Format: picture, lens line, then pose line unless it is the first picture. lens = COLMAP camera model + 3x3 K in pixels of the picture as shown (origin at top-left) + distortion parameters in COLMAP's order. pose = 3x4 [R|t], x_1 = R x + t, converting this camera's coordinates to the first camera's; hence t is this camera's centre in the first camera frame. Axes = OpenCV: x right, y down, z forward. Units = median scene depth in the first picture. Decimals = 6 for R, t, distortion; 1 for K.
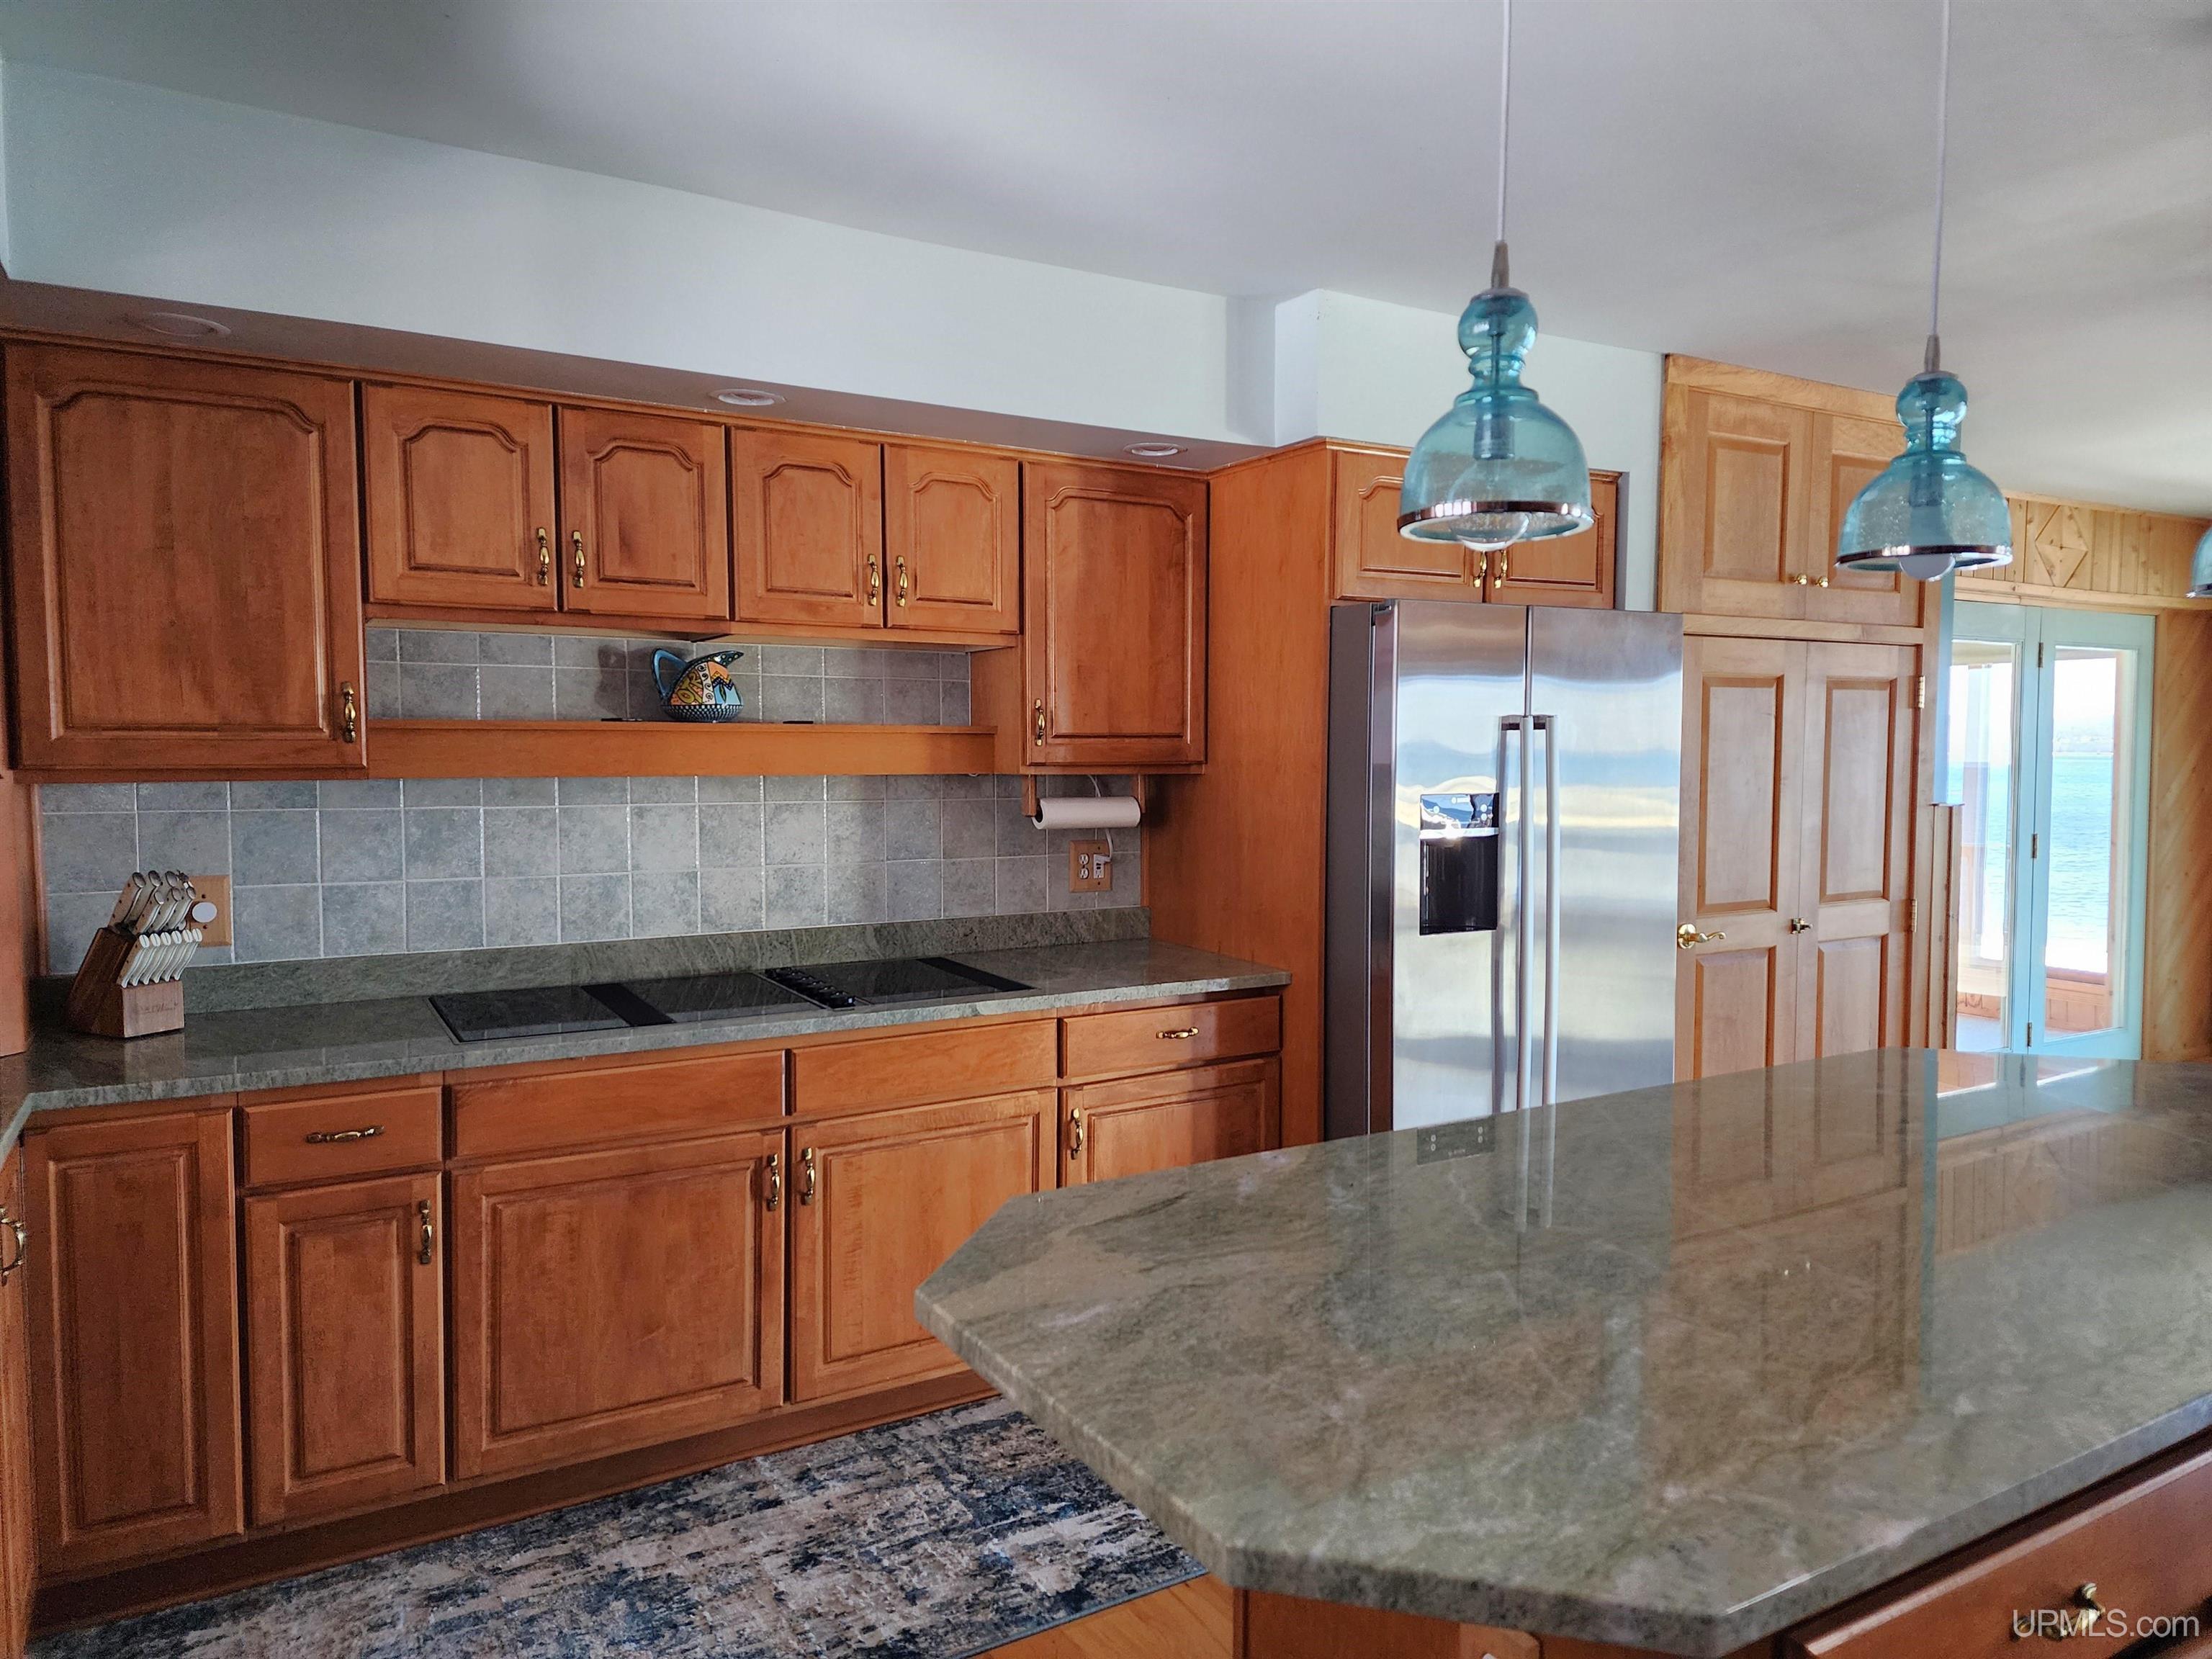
lens RADIAL K [[1475.8, 0, 1103.9], [0, 1475.8, 829.1], [0, 0, 1]] dist [0.035409, -0.004853]
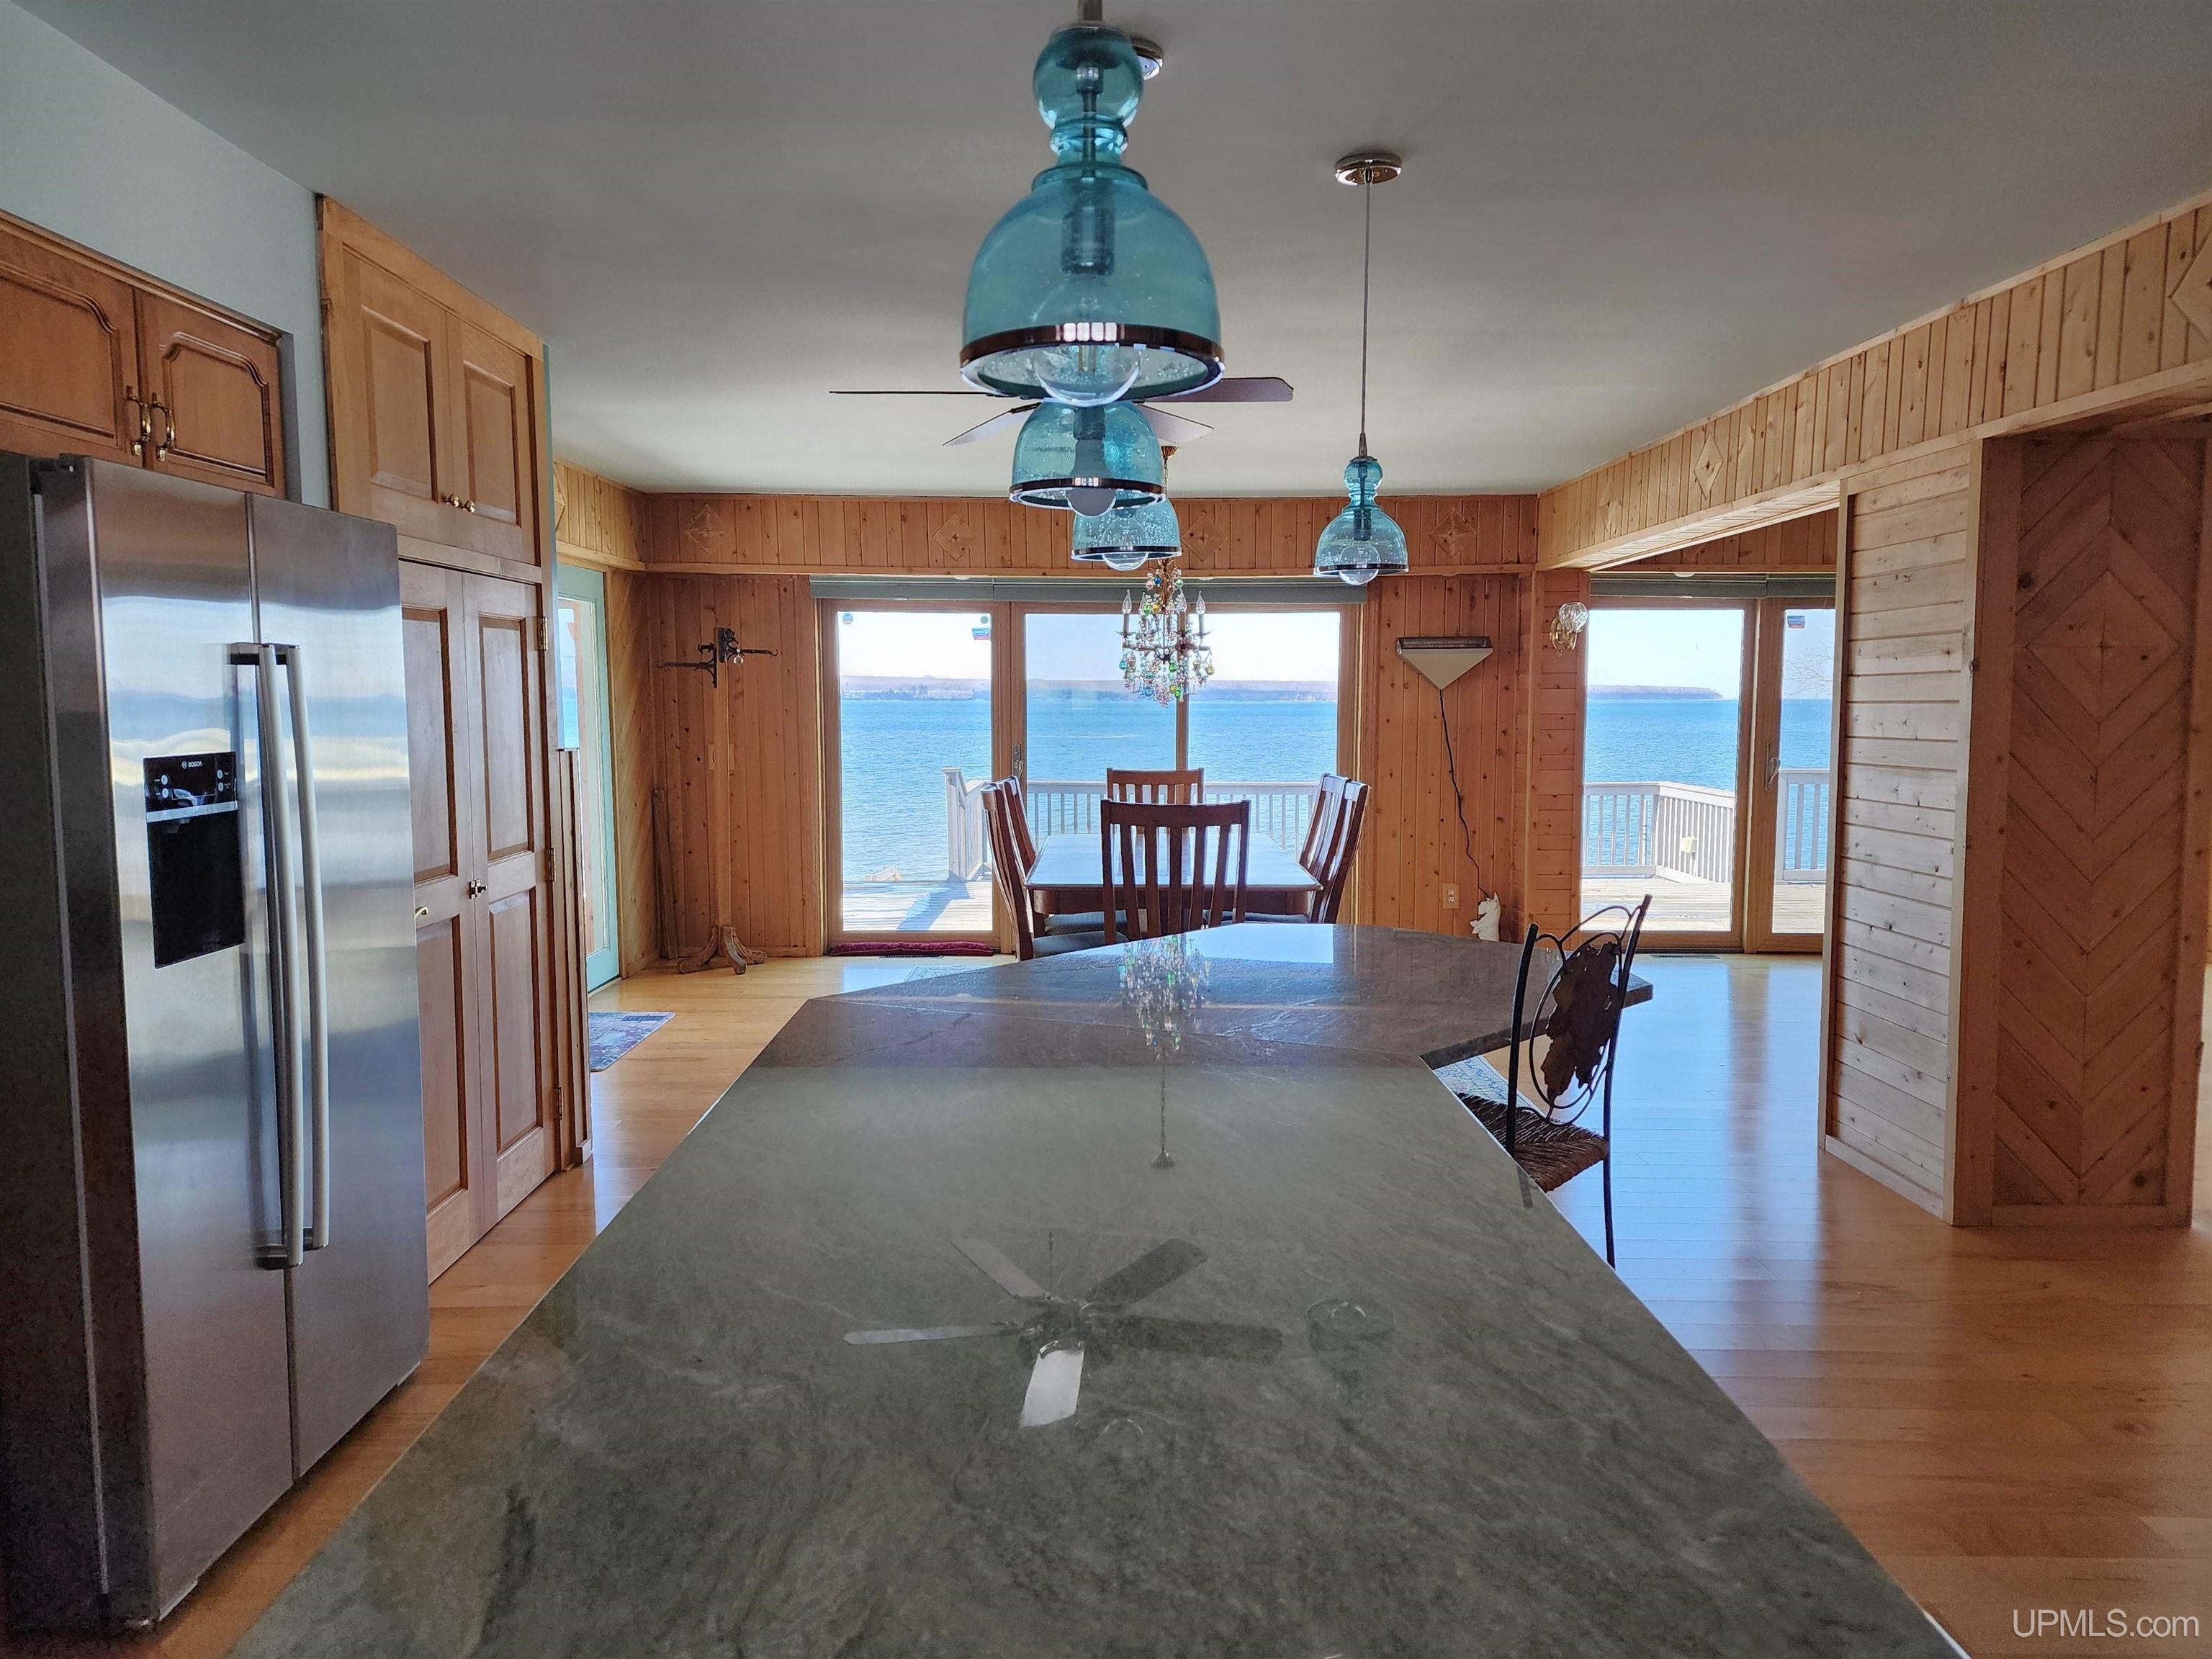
lens RADIAL K [[1475.8, 0, 1107.3], [0, 1475.8, 827.8], [0, 0, 1]] dist [0.035409, -0.004853]
pose [[0.488369, -0.079953, 0.868967, -0.156578], [0.049099, 0.996734, 0.064114, -0.013413], [-0.871255, 0.011354, 0.490700, 0.277631]]
